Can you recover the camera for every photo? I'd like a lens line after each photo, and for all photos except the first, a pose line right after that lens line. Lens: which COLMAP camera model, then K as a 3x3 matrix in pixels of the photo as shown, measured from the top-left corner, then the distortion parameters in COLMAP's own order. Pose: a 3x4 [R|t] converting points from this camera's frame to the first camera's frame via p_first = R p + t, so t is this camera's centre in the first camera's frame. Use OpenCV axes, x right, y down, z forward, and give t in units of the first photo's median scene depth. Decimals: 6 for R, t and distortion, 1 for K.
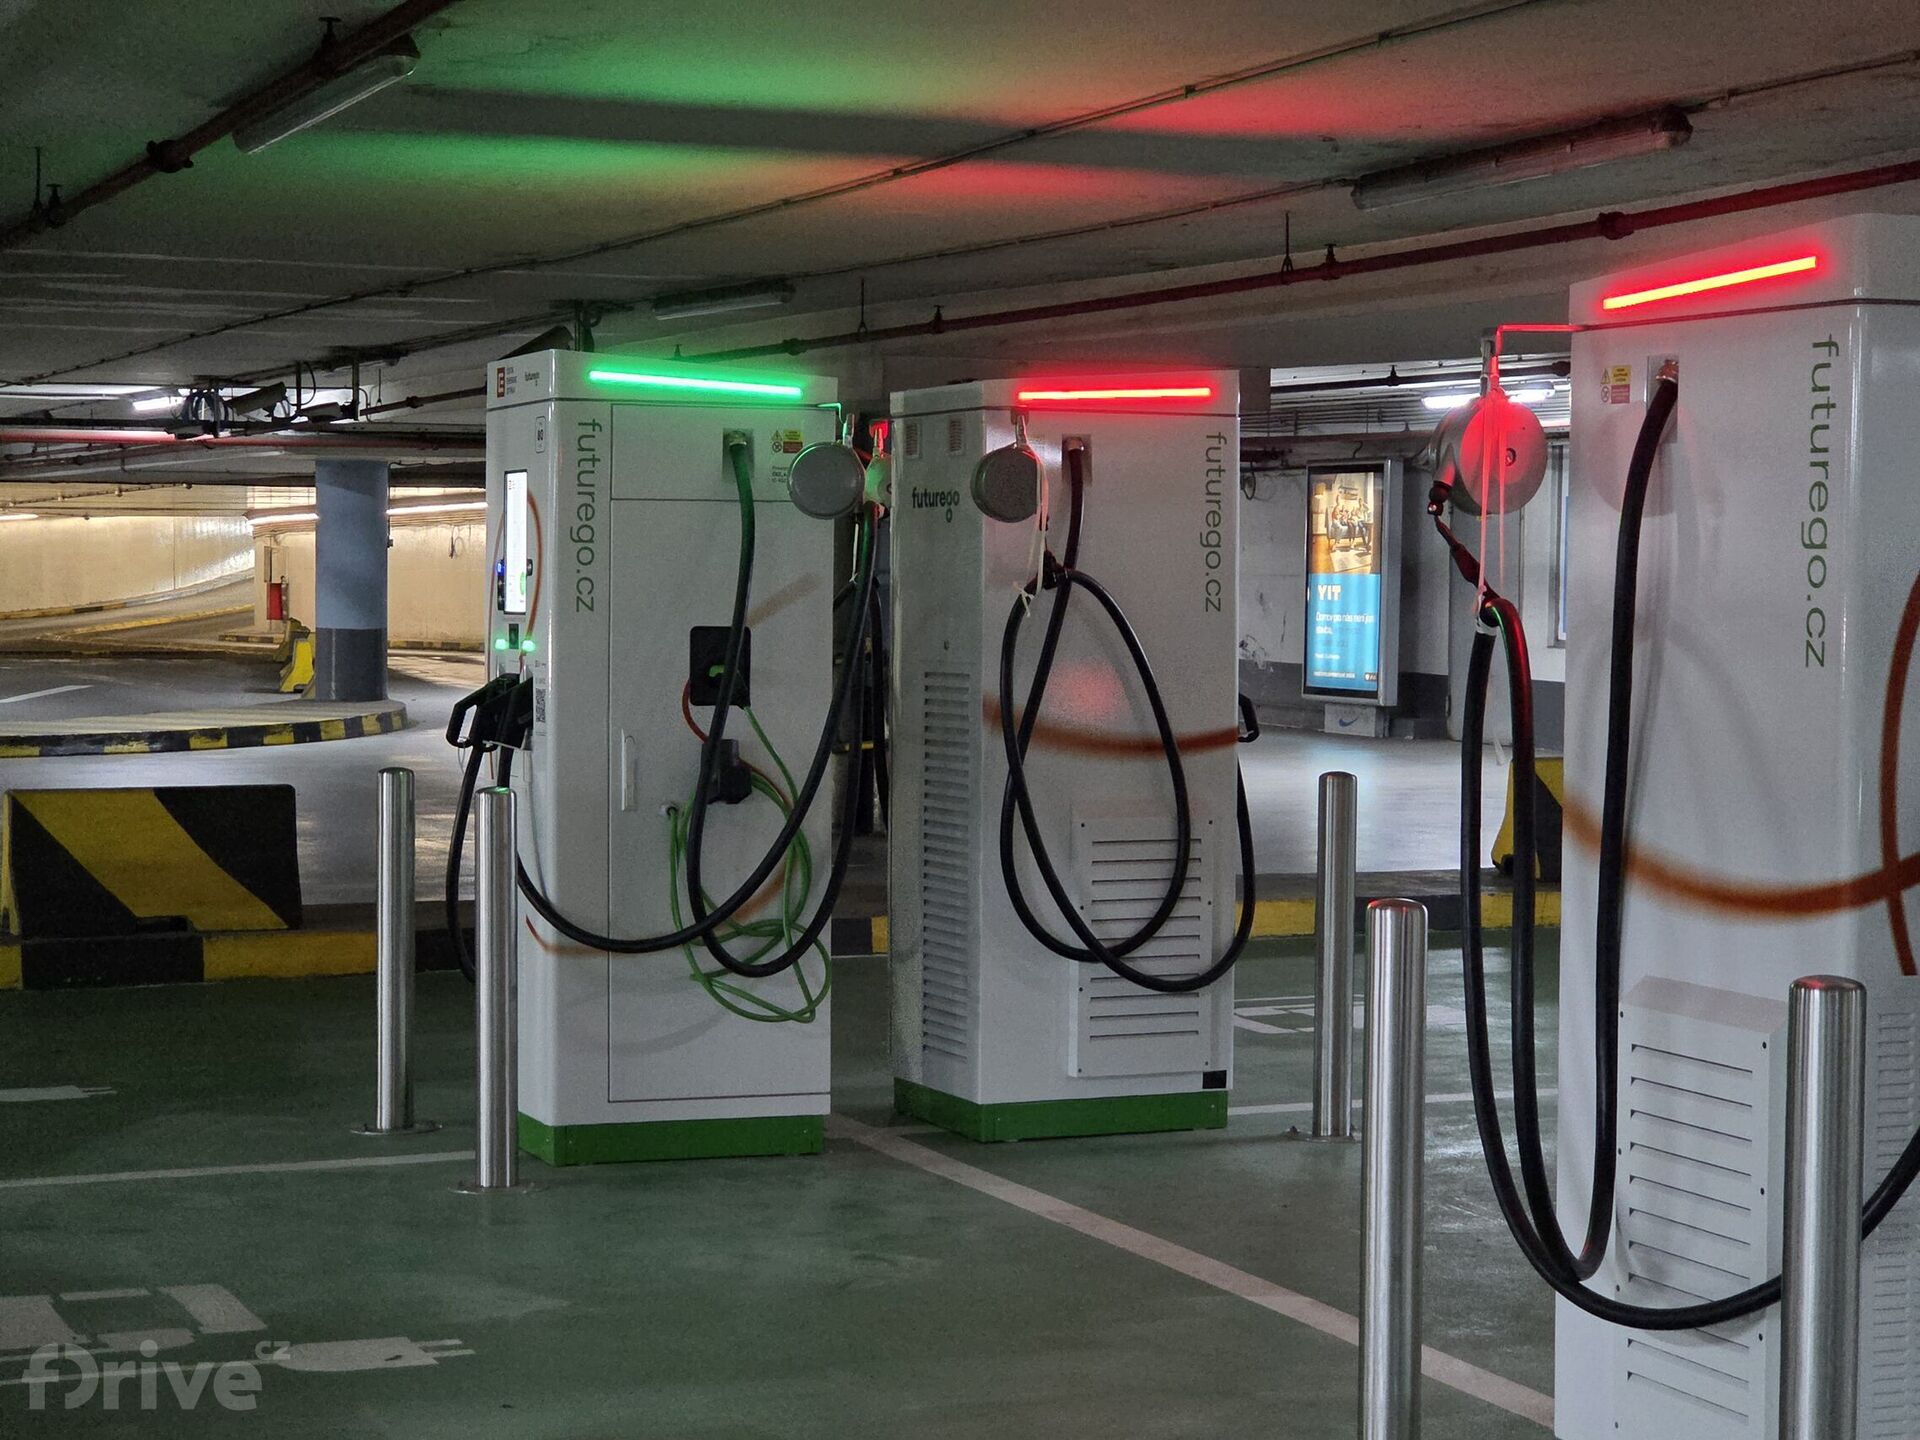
lens RADIAL K [[3759.8, 0, 961.0], [0, 3759.8, 723.4], [0, 0, 1]] dist [-0.018781, 0.000000]
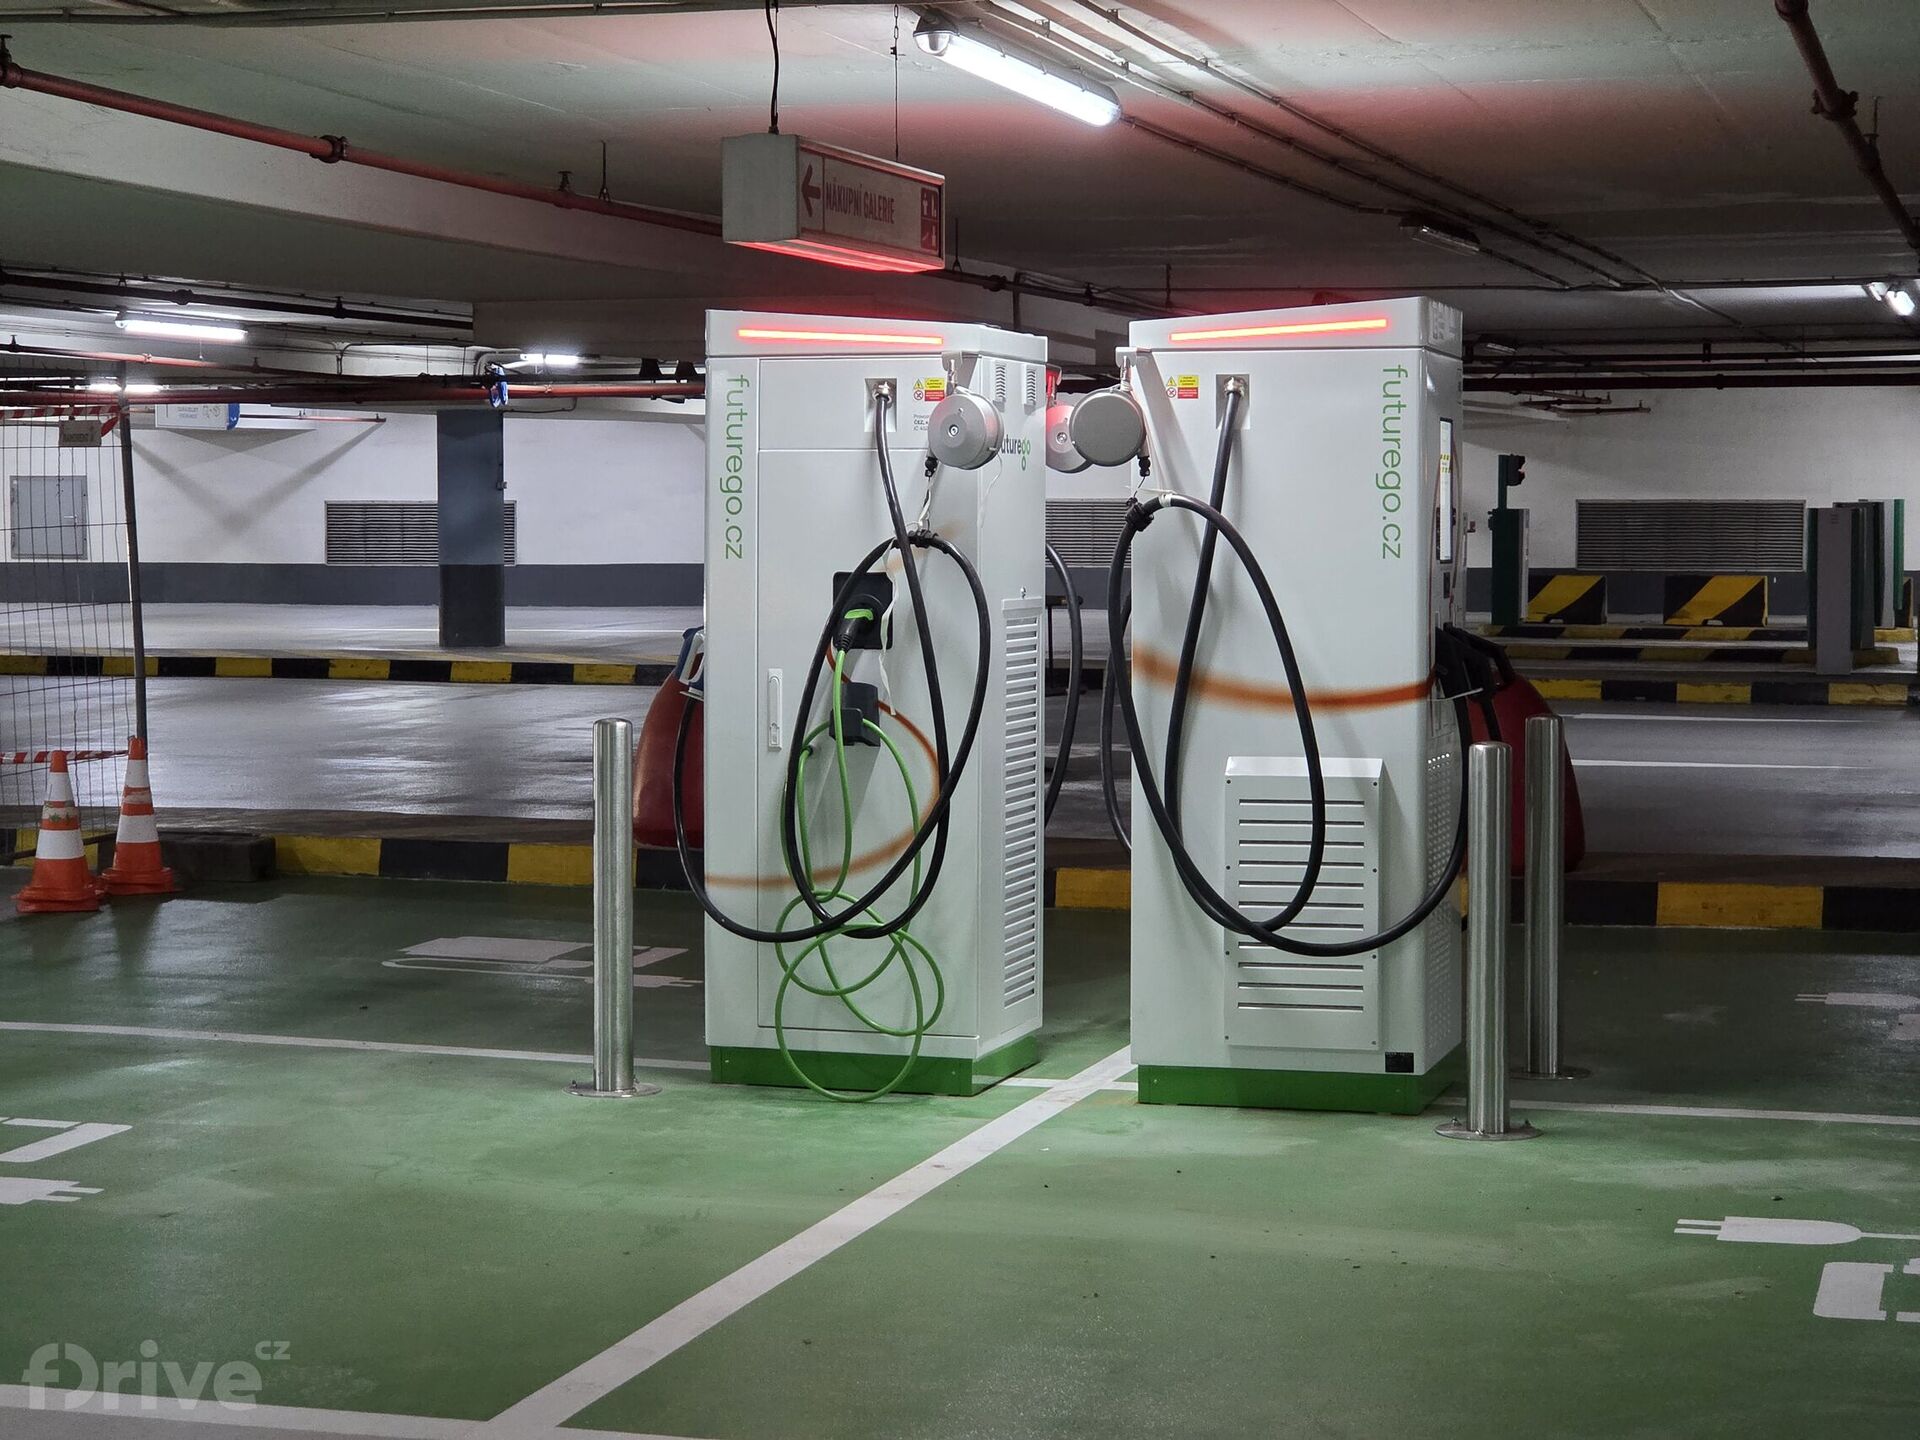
lens RADIAL K [[3759.8, 0, 959.2], [0, 3759.8, 716.9], [0, 0, 1]] dist [-0.018781, 0.000000]
pose [[0.777963, 0.025966, -0.627773, 0.576218], [-0.018786, 0.999660, 0.018068, -0.005457], [0.628029, -0.002262, 0.778187, 0.212375]]
